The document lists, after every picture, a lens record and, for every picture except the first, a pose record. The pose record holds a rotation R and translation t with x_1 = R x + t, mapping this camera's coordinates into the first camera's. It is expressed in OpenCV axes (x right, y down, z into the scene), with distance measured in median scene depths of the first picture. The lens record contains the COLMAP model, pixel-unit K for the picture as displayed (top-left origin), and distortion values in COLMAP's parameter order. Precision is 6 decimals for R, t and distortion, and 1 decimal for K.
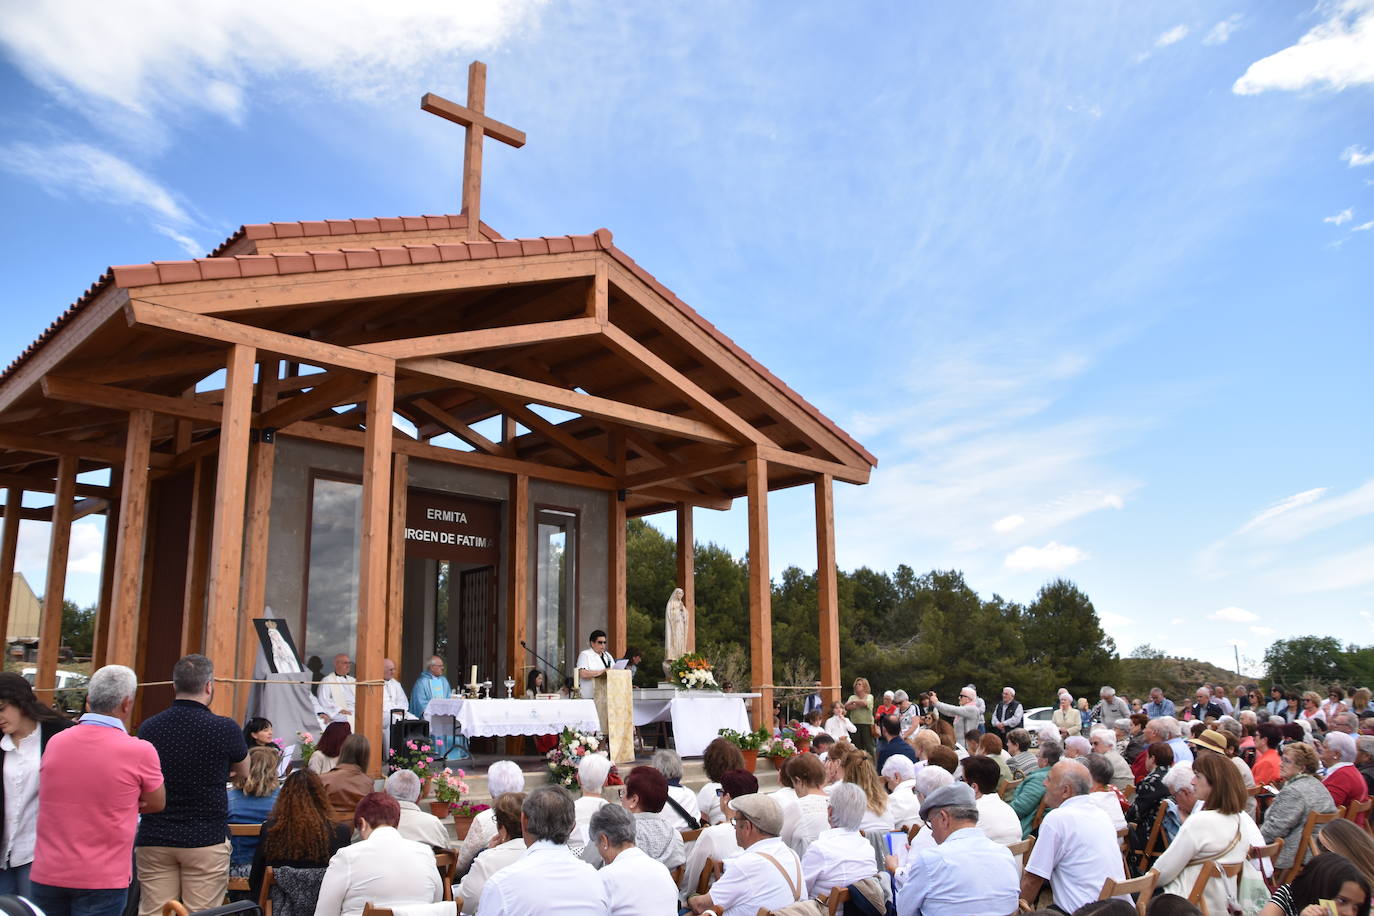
lens RADIAL K [[1136.0, 0, 687.0], [0, 1136.0, 458.0], [0, 0, 1]] dist [-0.126919, 0.002647]
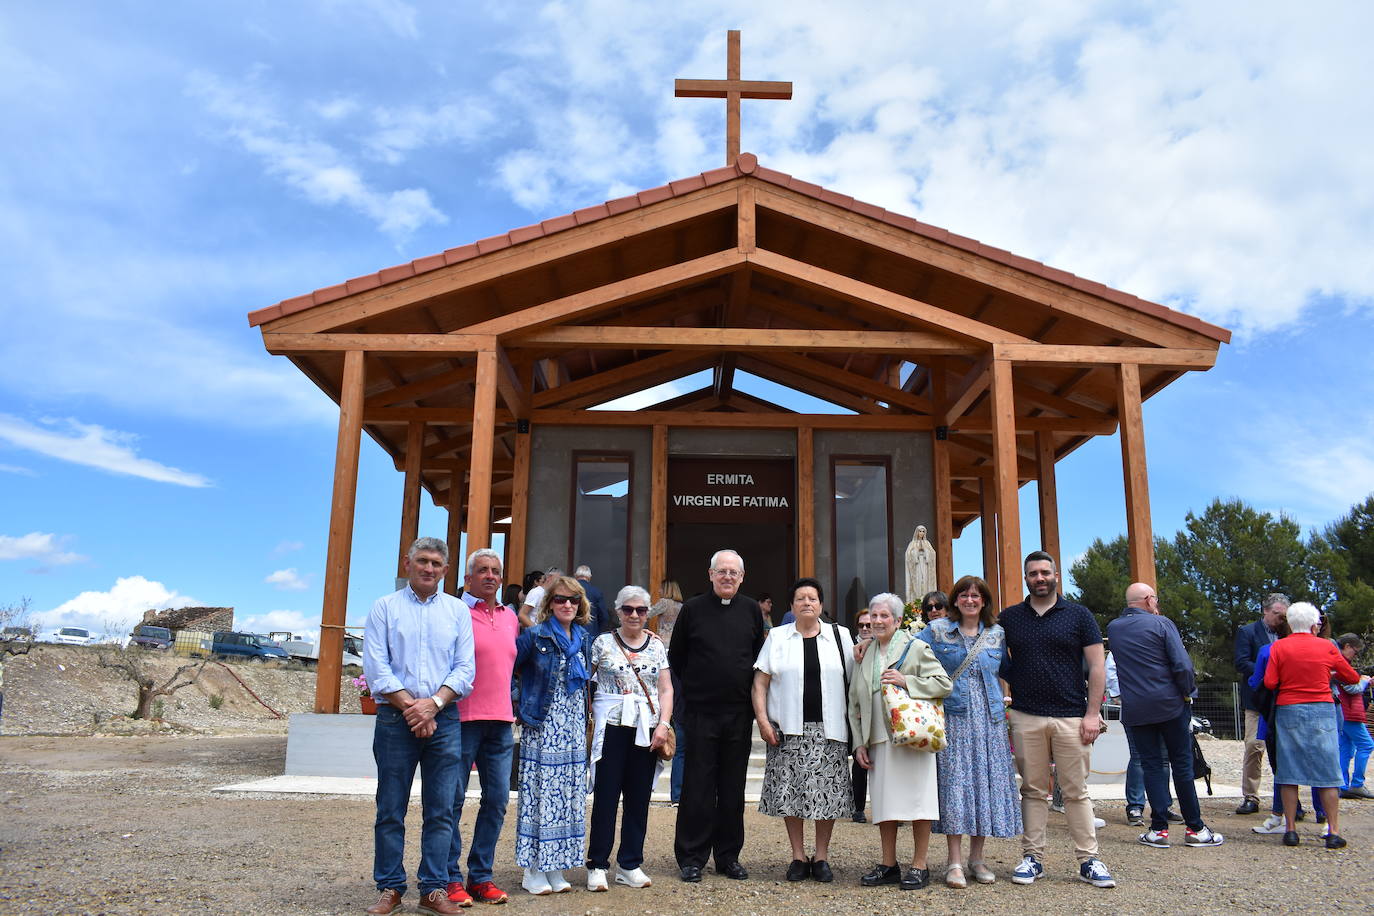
lens RADIAL K [[1136.0, 0, 687.0], [0, 1136.0, 458.0], [0, 0, 1]] dist [-0.126919, 0.002647]
pose [[0.704366, -0.144909, -0.694888, 0.490954], [0.131267, 0.988647, -0.073111, 0.107597], [0.697594, -0.039719, 0.715391, 0.271533]]
